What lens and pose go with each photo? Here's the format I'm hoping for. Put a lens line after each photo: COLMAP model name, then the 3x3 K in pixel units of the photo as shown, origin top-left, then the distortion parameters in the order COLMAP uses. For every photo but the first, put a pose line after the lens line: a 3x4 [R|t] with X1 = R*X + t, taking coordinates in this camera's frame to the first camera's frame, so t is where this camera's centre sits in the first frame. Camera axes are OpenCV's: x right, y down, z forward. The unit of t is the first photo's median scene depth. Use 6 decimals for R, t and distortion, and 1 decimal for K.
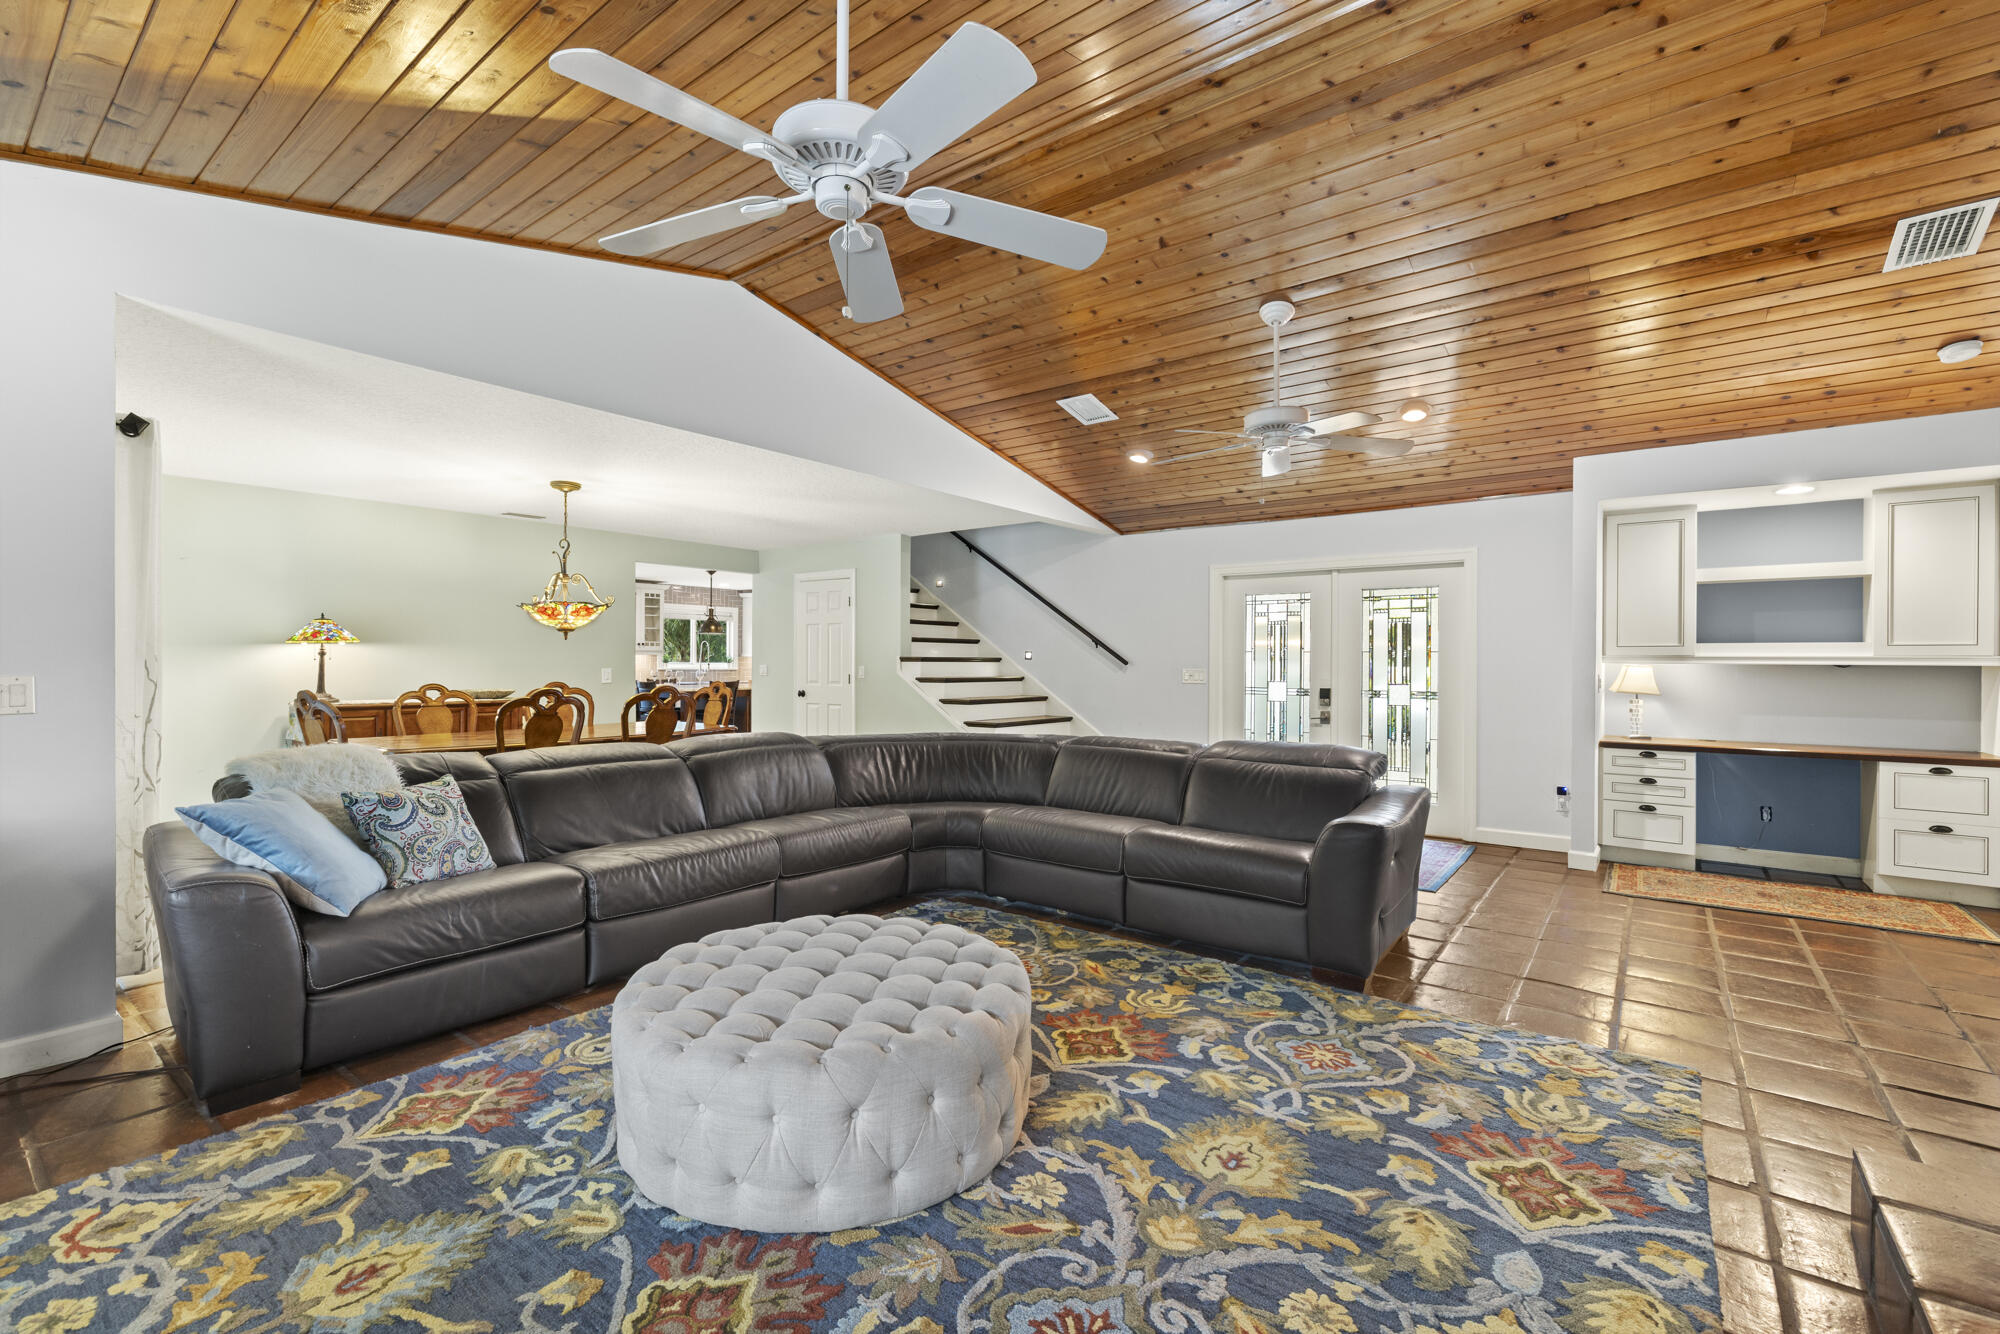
lens RADIAL K [[858.9, 0, 983.7], [0, 858.9, 662.4], [0, 0, 1]] dist [-0.003599, 0.000798]
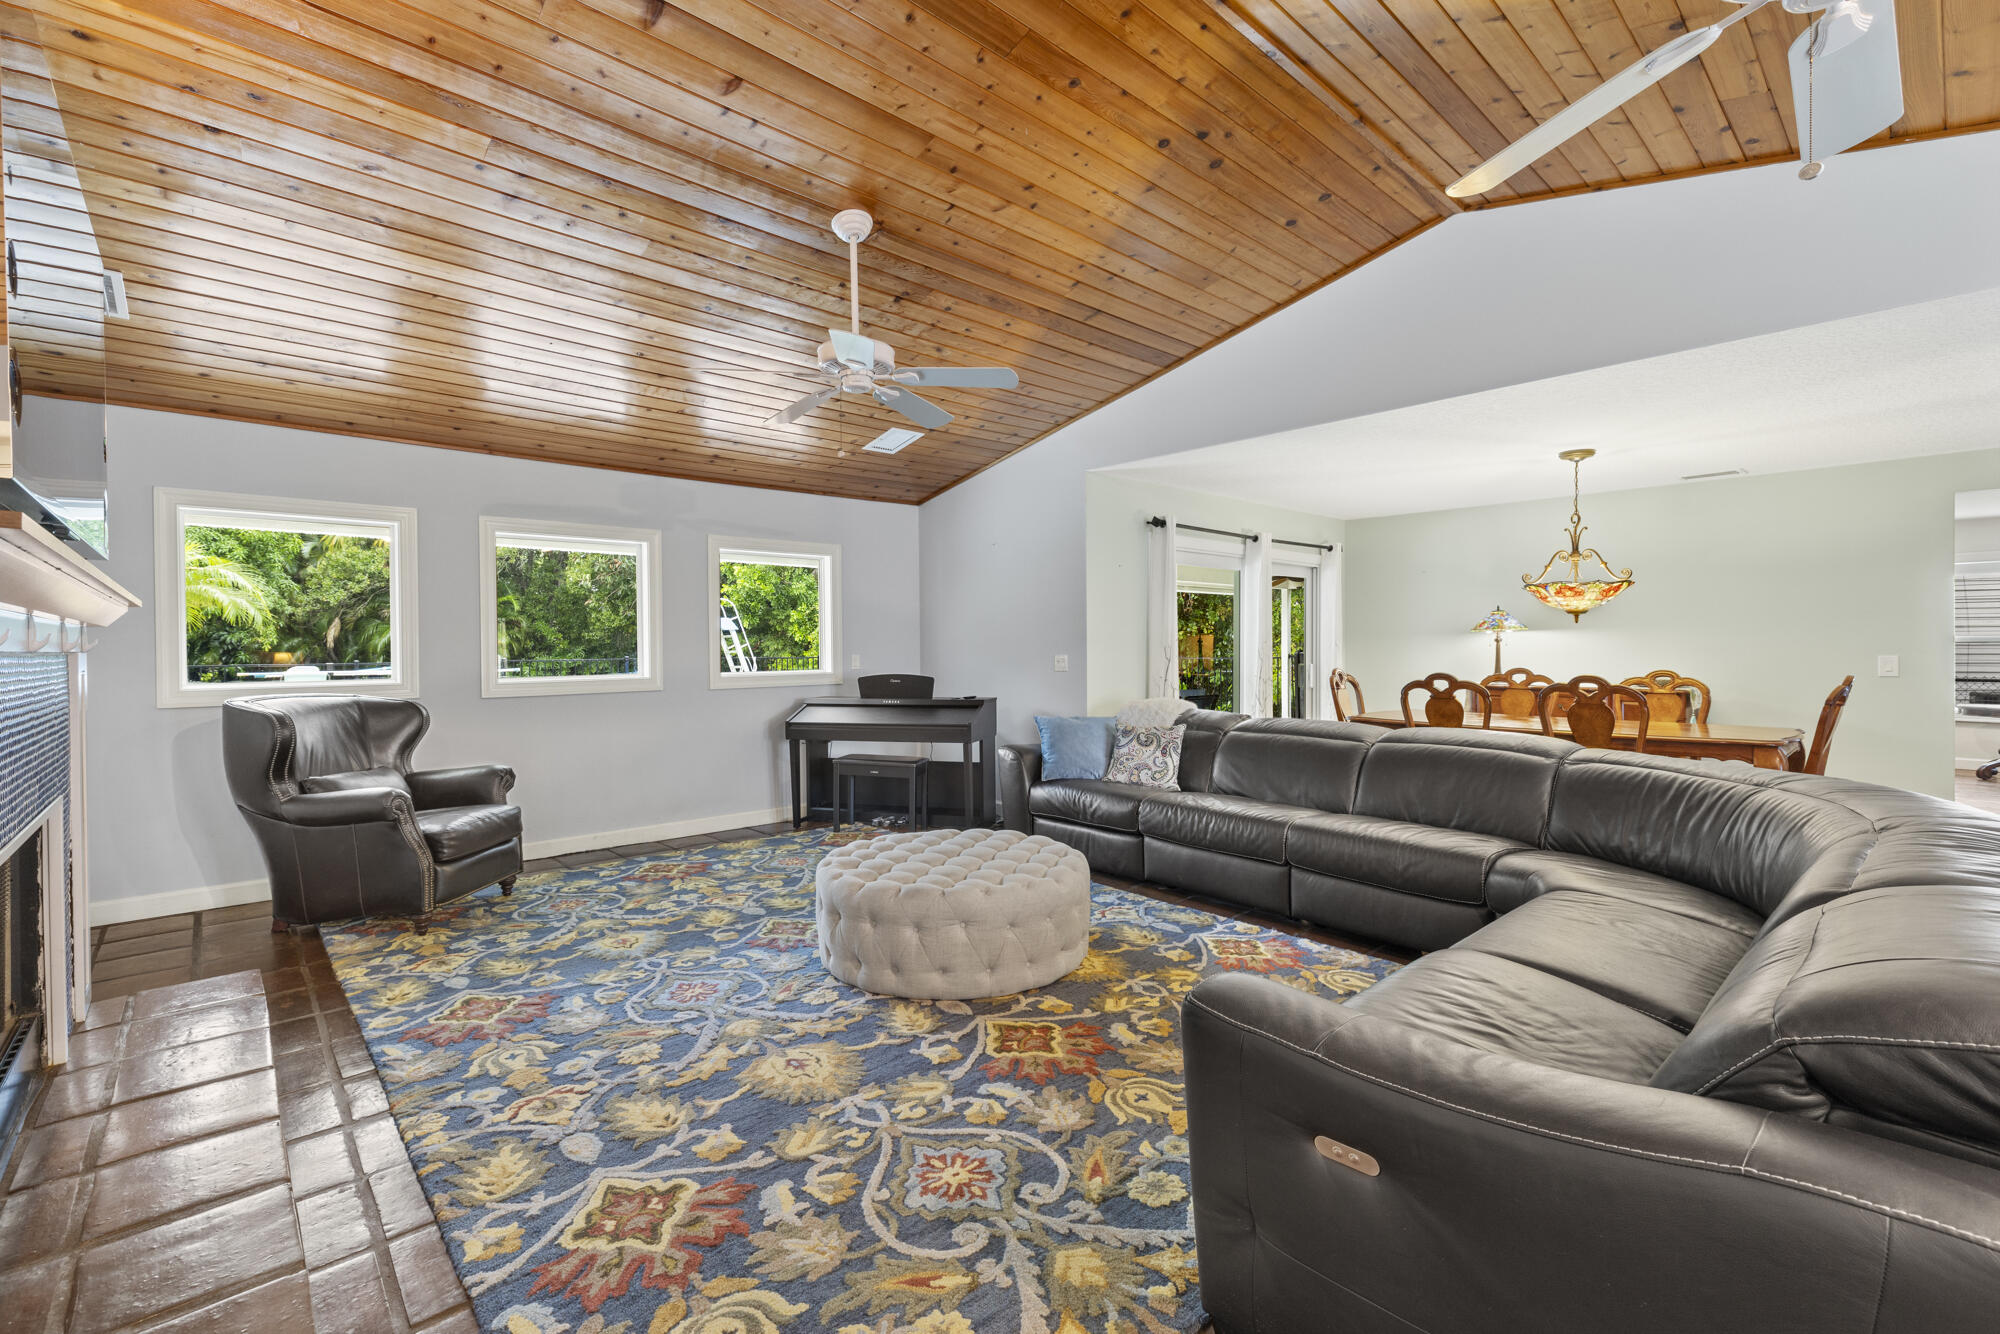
lens RADIAL K [[858.9, 0, 985.1], [0, 858.9, 659.2], [0, 0, 1]] dist [-0.003599, 0.000798]
pose [[-0.175105, 0.009750, -0.984501, 1.376557], [0.003587, 0.999951, 0.009265, 0.005219], [0.984543, -0.001909, -0.175132, 1.424932]]
